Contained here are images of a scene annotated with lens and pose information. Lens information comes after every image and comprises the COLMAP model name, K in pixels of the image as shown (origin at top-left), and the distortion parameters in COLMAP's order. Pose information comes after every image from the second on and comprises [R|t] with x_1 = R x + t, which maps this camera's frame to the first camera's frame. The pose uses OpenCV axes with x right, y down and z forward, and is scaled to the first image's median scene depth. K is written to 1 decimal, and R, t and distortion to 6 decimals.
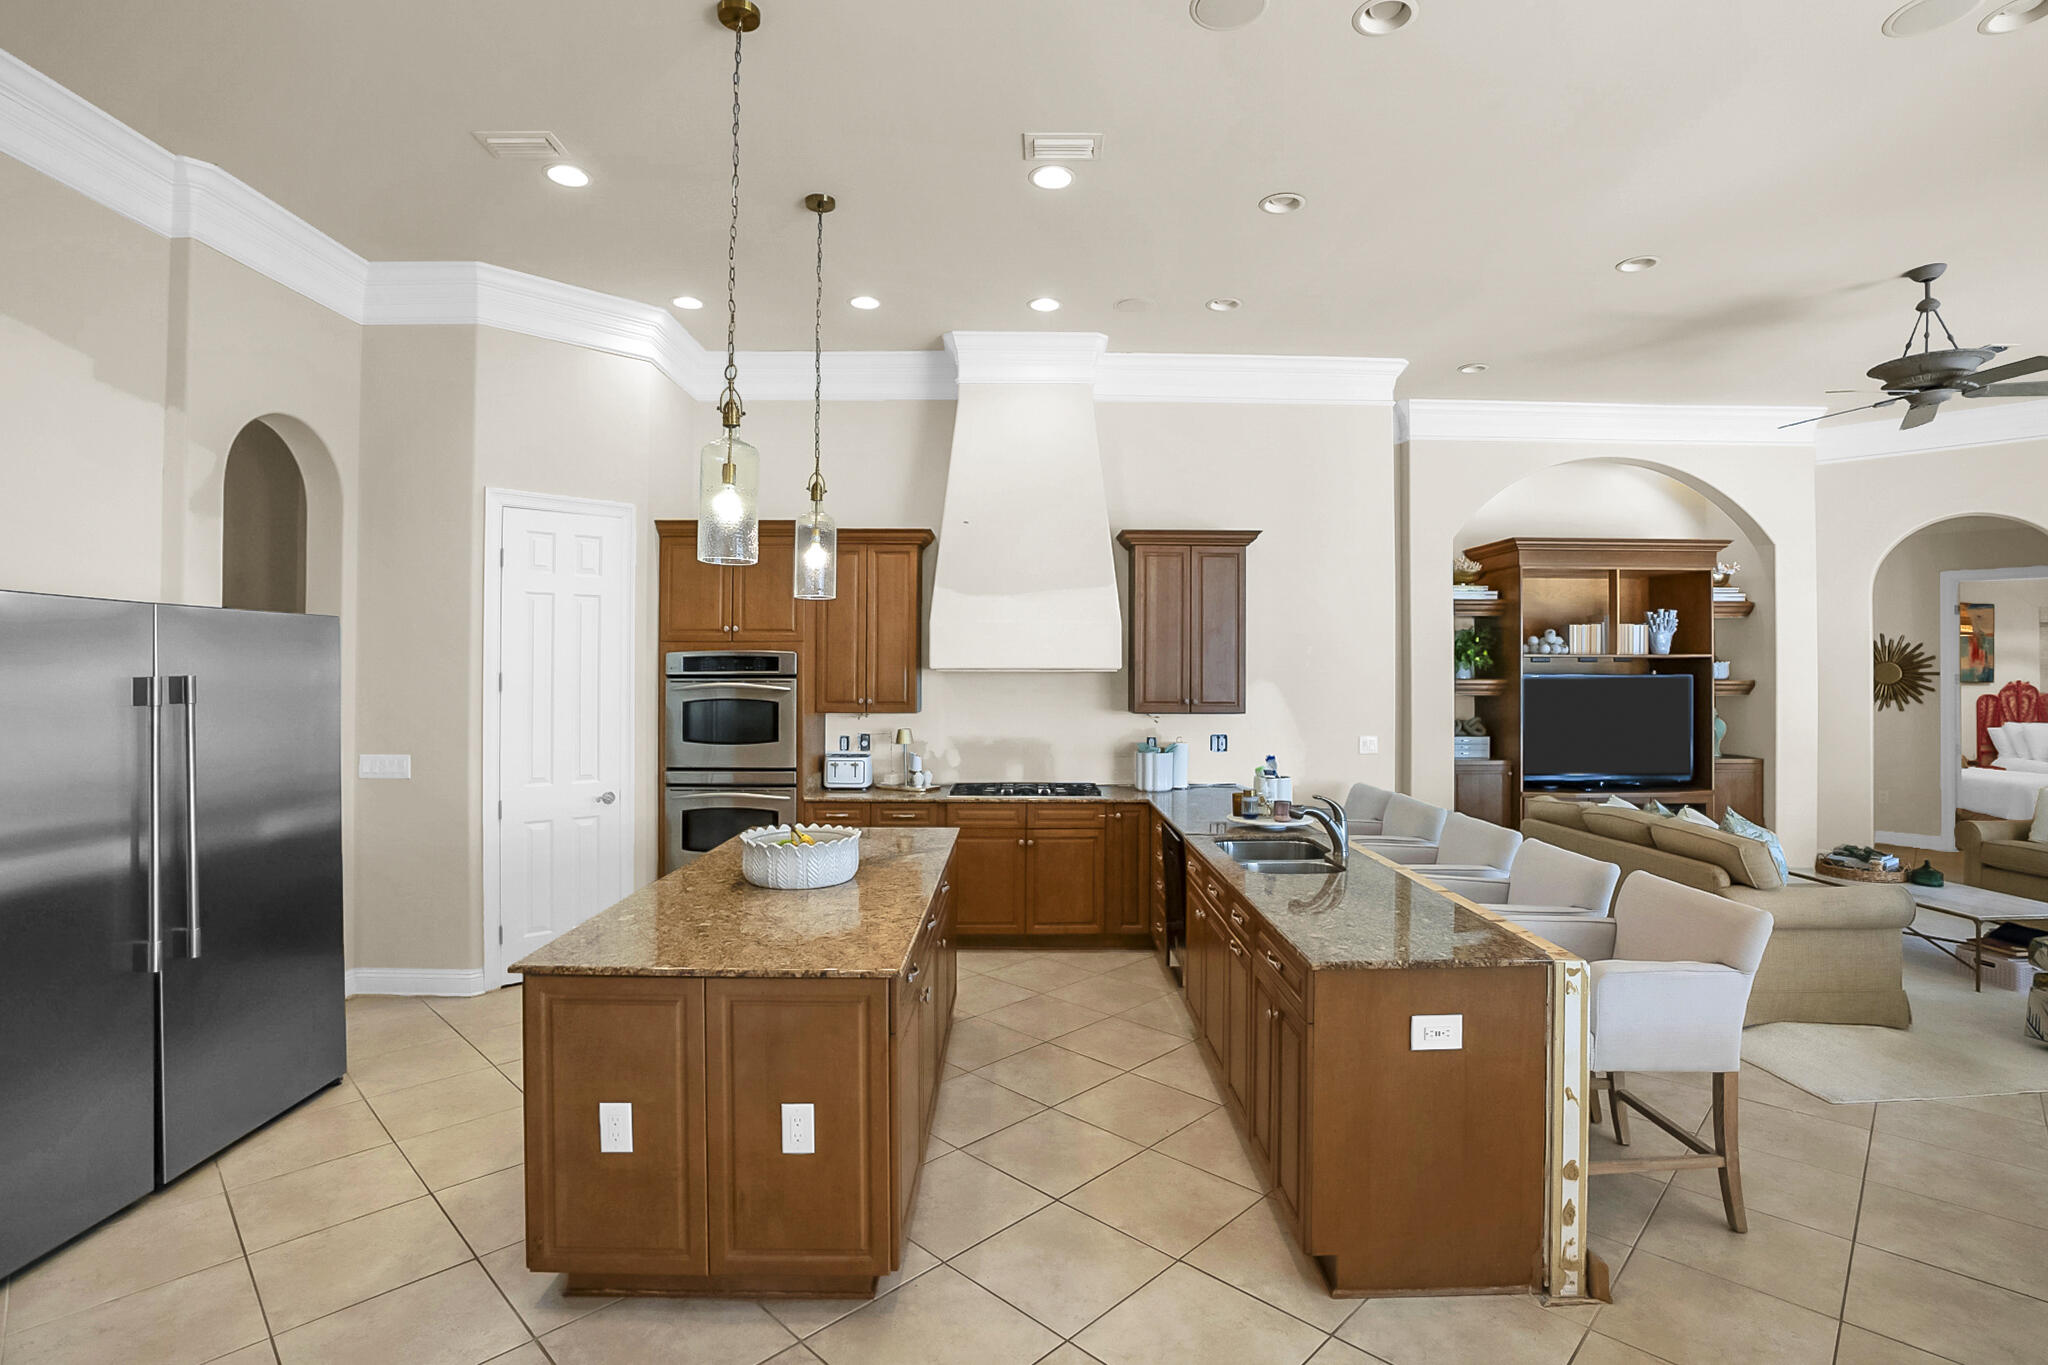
lens RADIAL K [[945.2, 0, 1017.0], [0, 945.2, 660.9], [0, 0, 1]] dist [-0.078154, 0.034746]
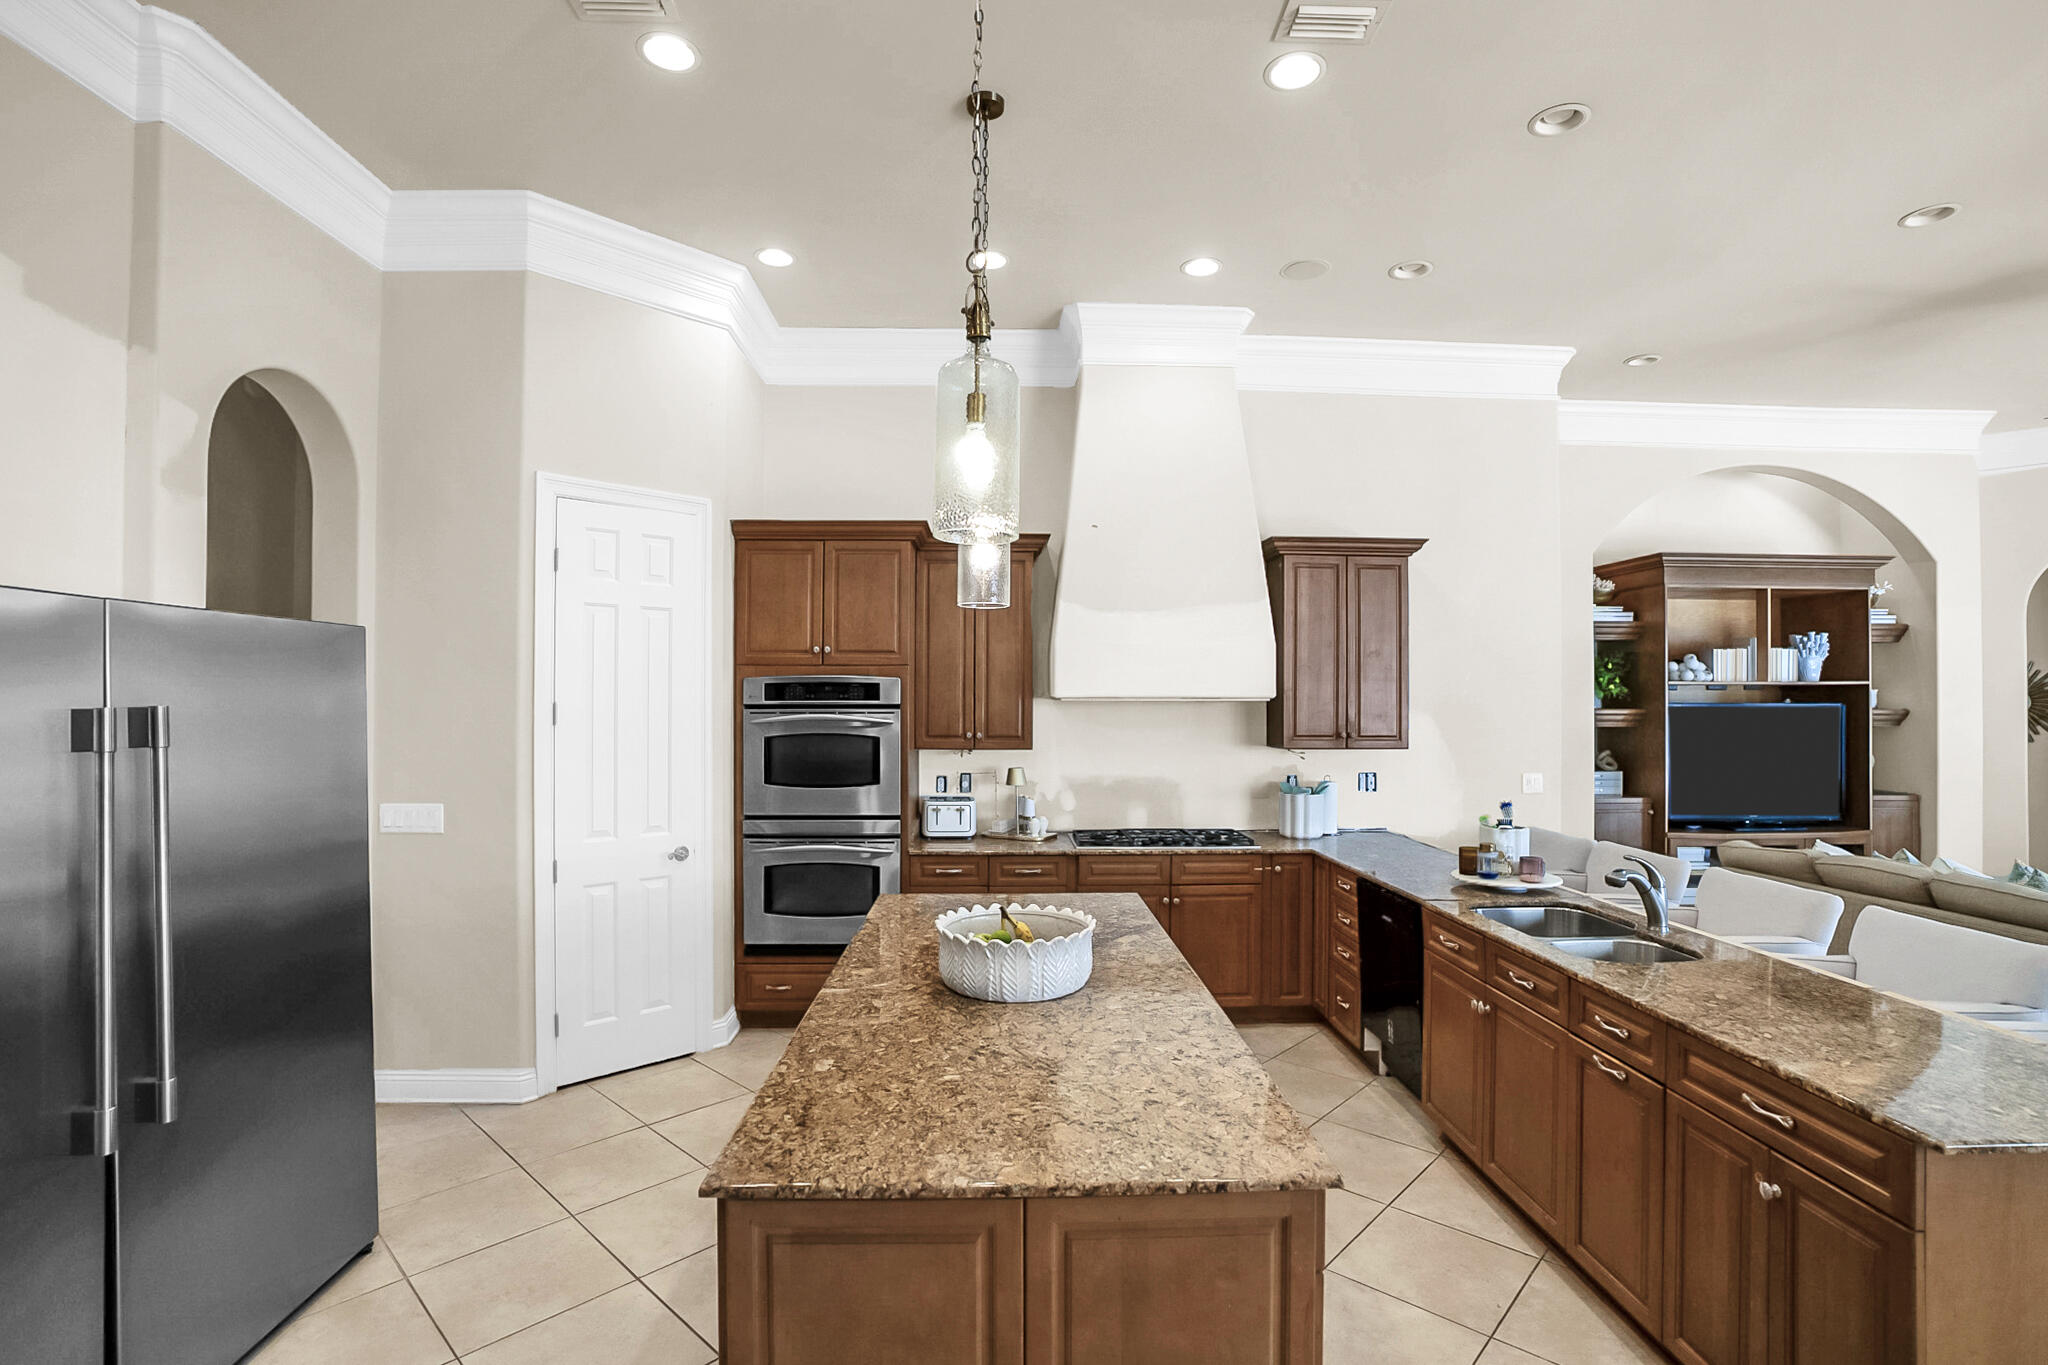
lens RADIAL K [[957.6, 0, 1045.0], [0, 957.6, 692.0], [0, 0, 1]] dist [-0.072358, 0.026805]
pose [[0.999703, -0.000343, 0.024373, -0.118283], [0.000296, 0.999998, 0.001939, 0.001866], [-0.024374, -0.001931, 0.999701, 0.132725]]
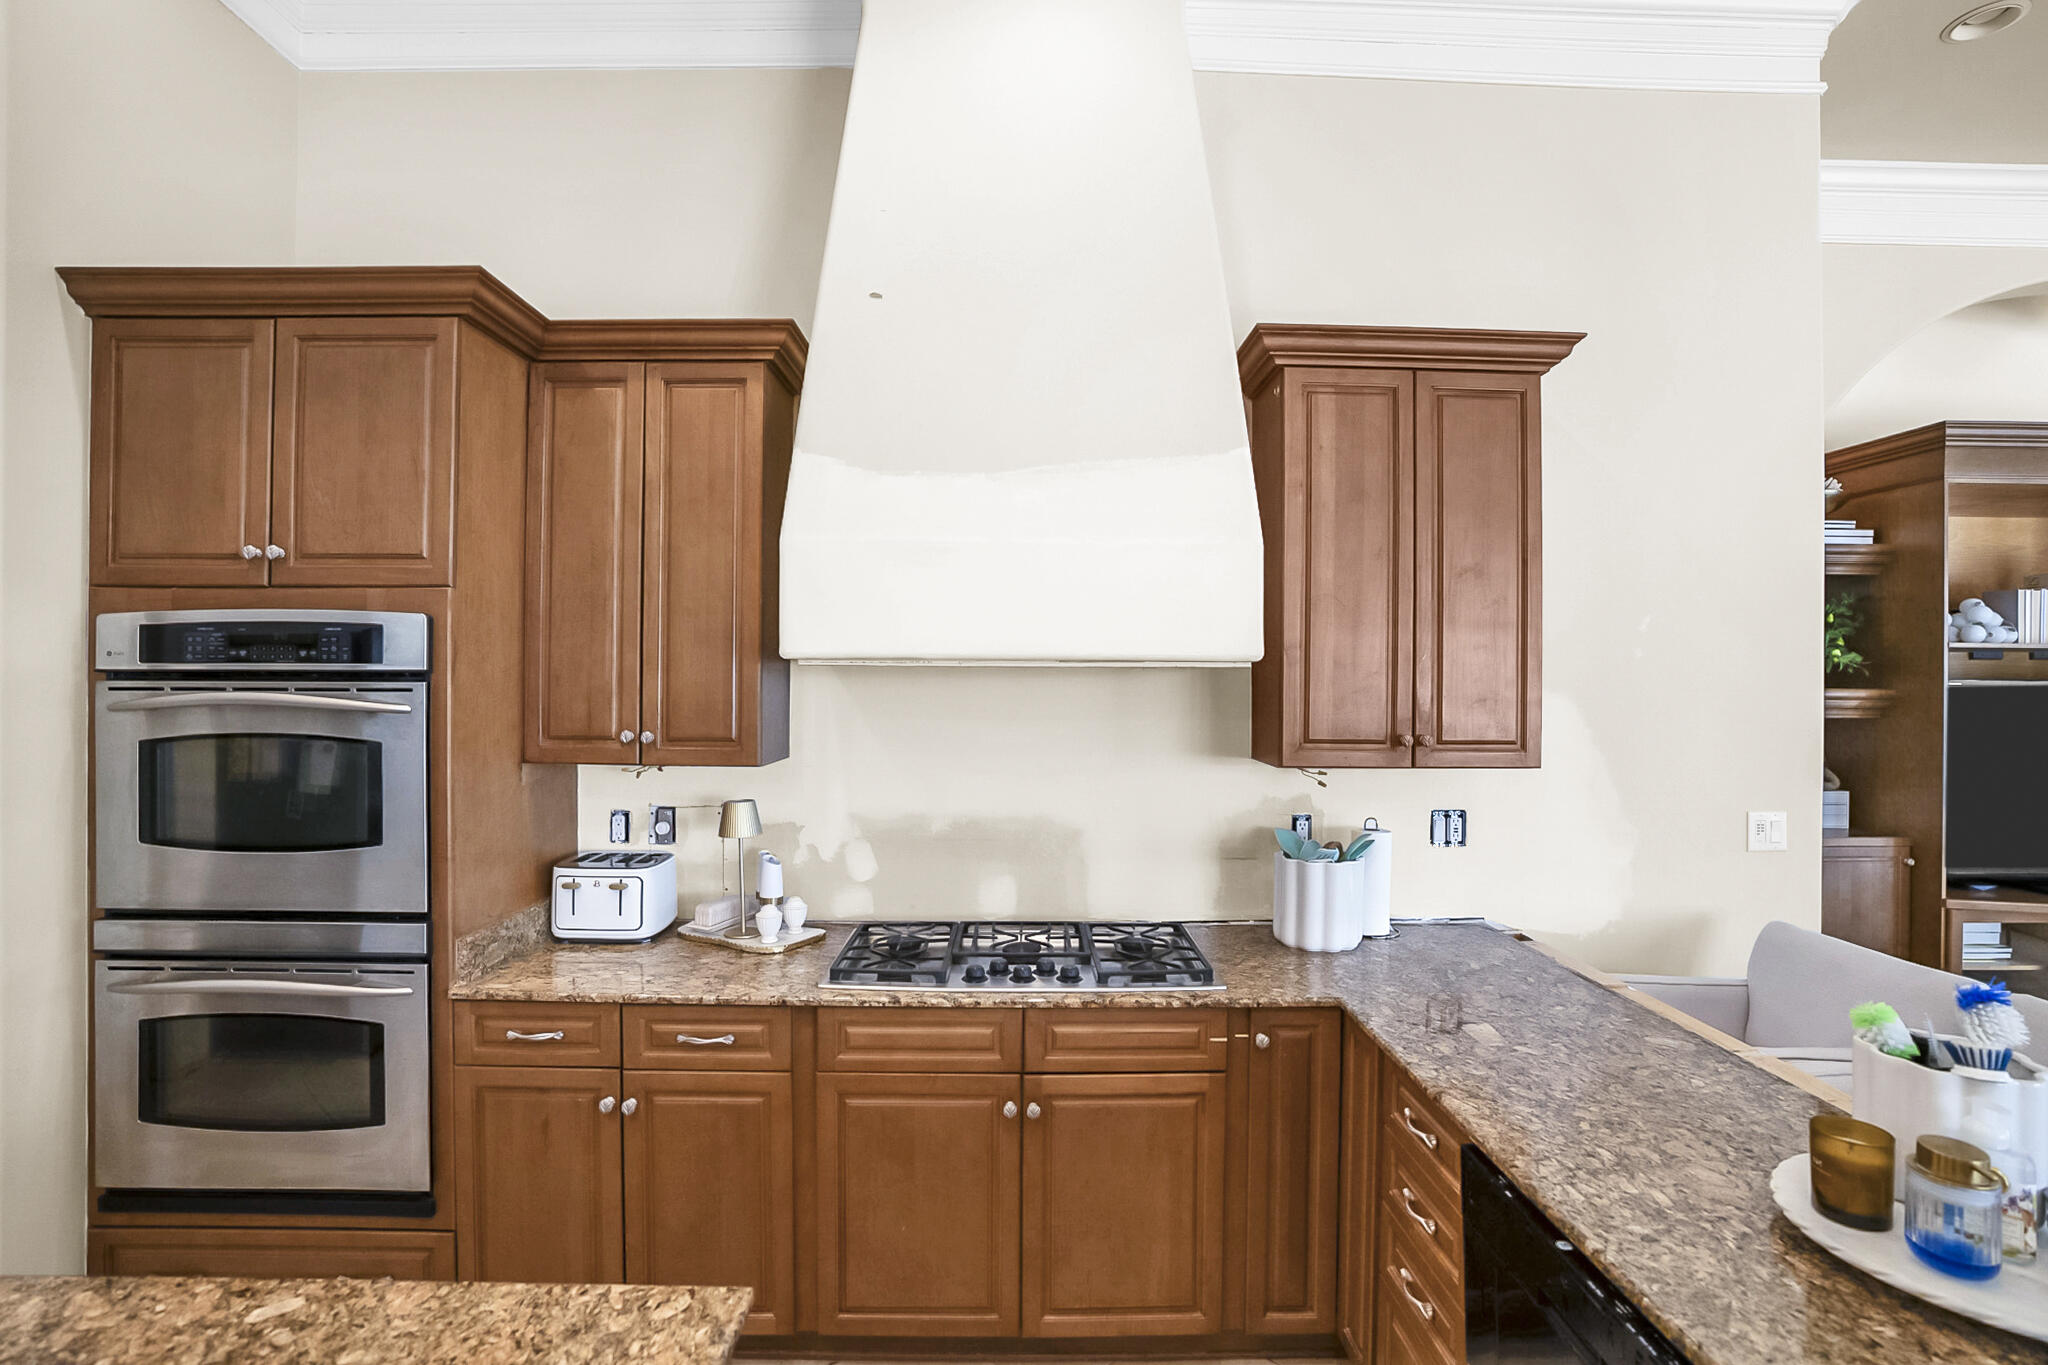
lens RADIAL K [[1061.6, 0, 1010.1], [0, 1061.6, 676.6], [0, 0, 1]] dist [-0.069153, 0.029592]
pose [[0.999984, 0.002737, -0.004862, 0.005915], [-0.002689, 0.999948, 0.009855, 0.011171], [0.004888, -0.009841, 0.999940, 0.540534]]
